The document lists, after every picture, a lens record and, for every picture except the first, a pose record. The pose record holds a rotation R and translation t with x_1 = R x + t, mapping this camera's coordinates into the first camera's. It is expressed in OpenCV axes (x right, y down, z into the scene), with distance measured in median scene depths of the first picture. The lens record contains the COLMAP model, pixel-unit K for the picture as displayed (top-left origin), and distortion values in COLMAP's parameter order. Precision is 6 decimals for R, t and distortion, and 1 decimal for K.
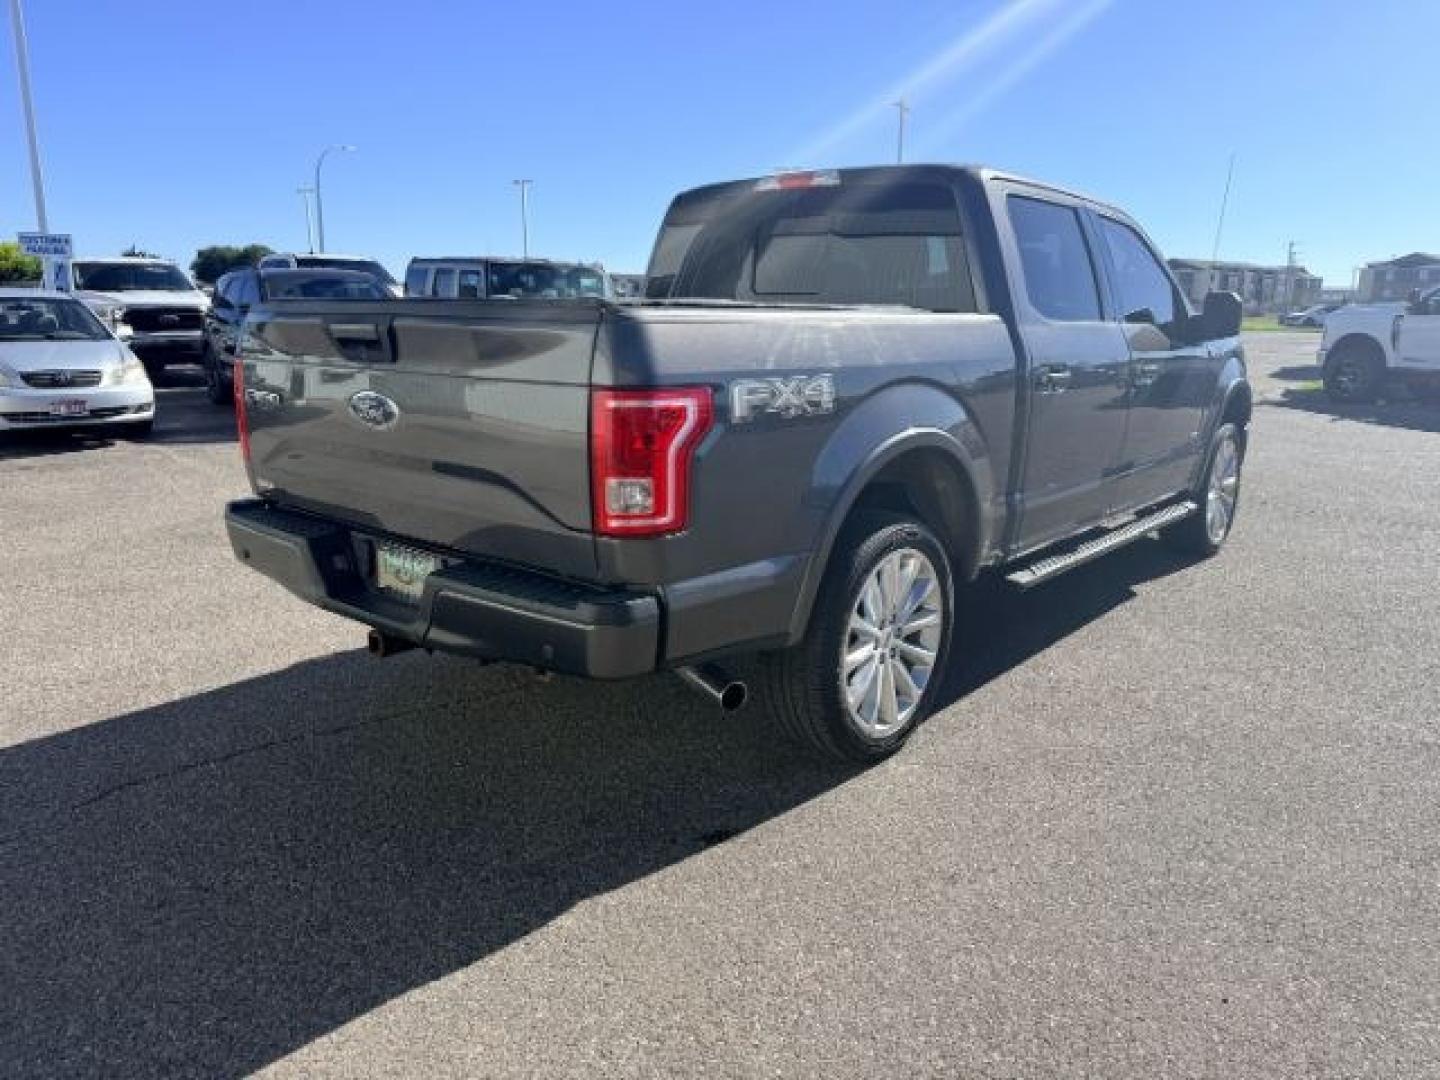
lens RADIAL K [[1008.1, 0, 720.2], [0, 1008.1, 563.9], [0, 0, 1]] dist [0.007846, -0.006930]
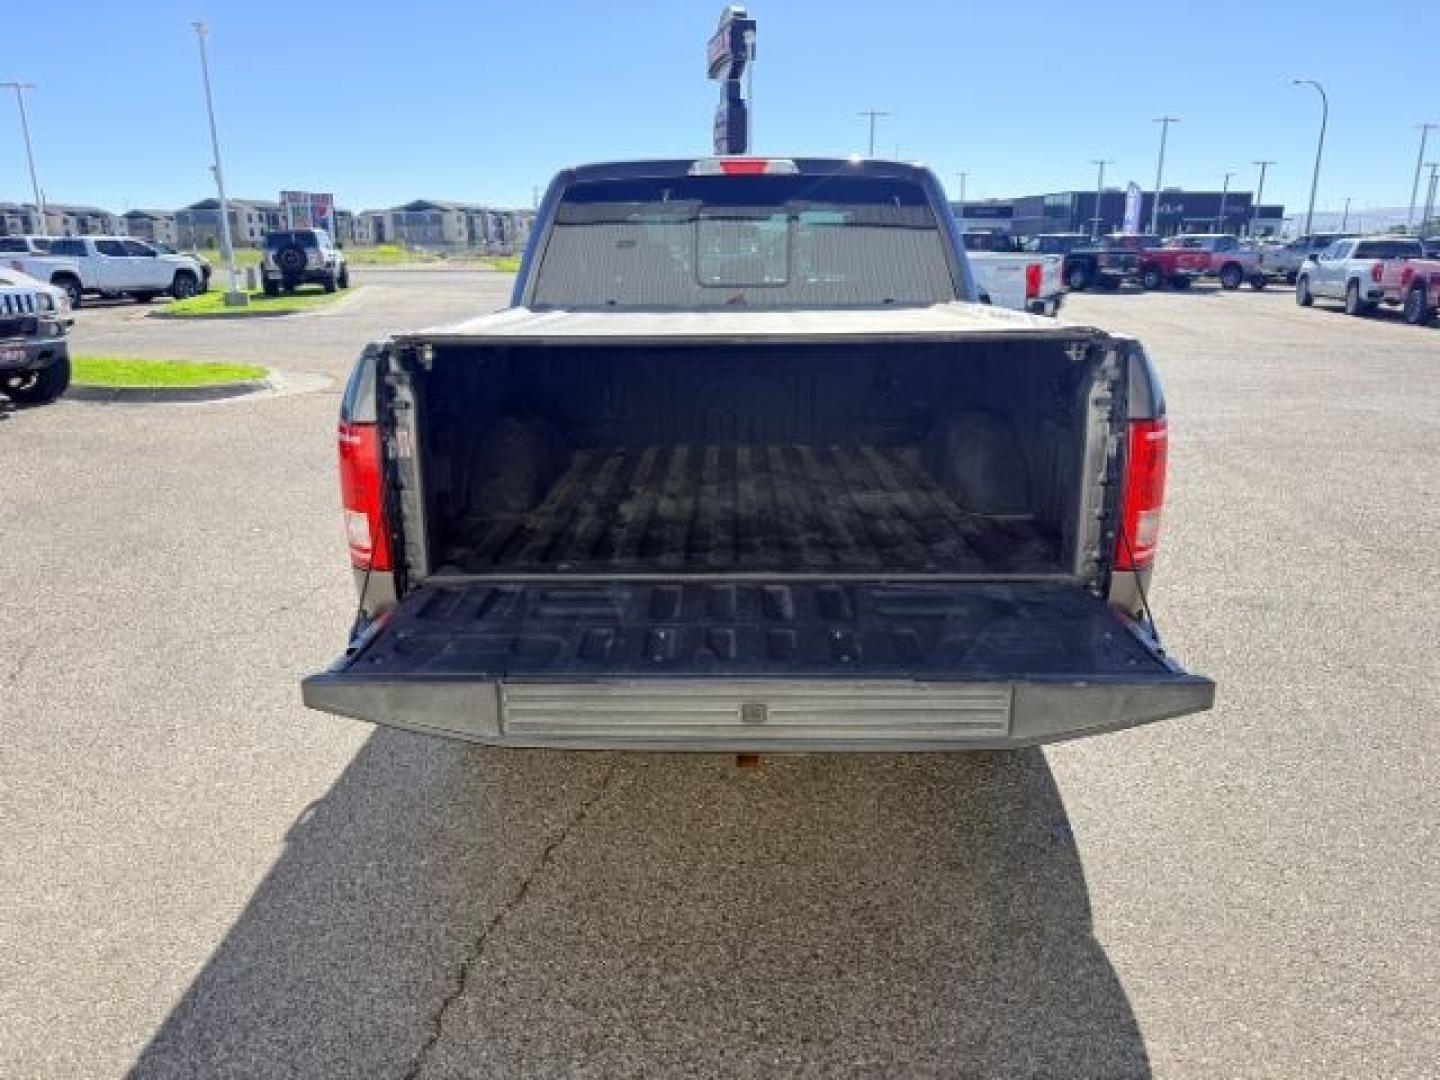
lens RADIAL K [[1008.1, 0, 720.2], [0, 1008.1, 563.9], [0, 0, 1]] dist [0.007846, -0.006930]
pose [[0.775446, -0.193573, 0.601009, -0.788261], [0.160445, 0.981013, 0.108953, -0.159738], [-0.610688, 0.011942, 0.791781, 0.352607]]
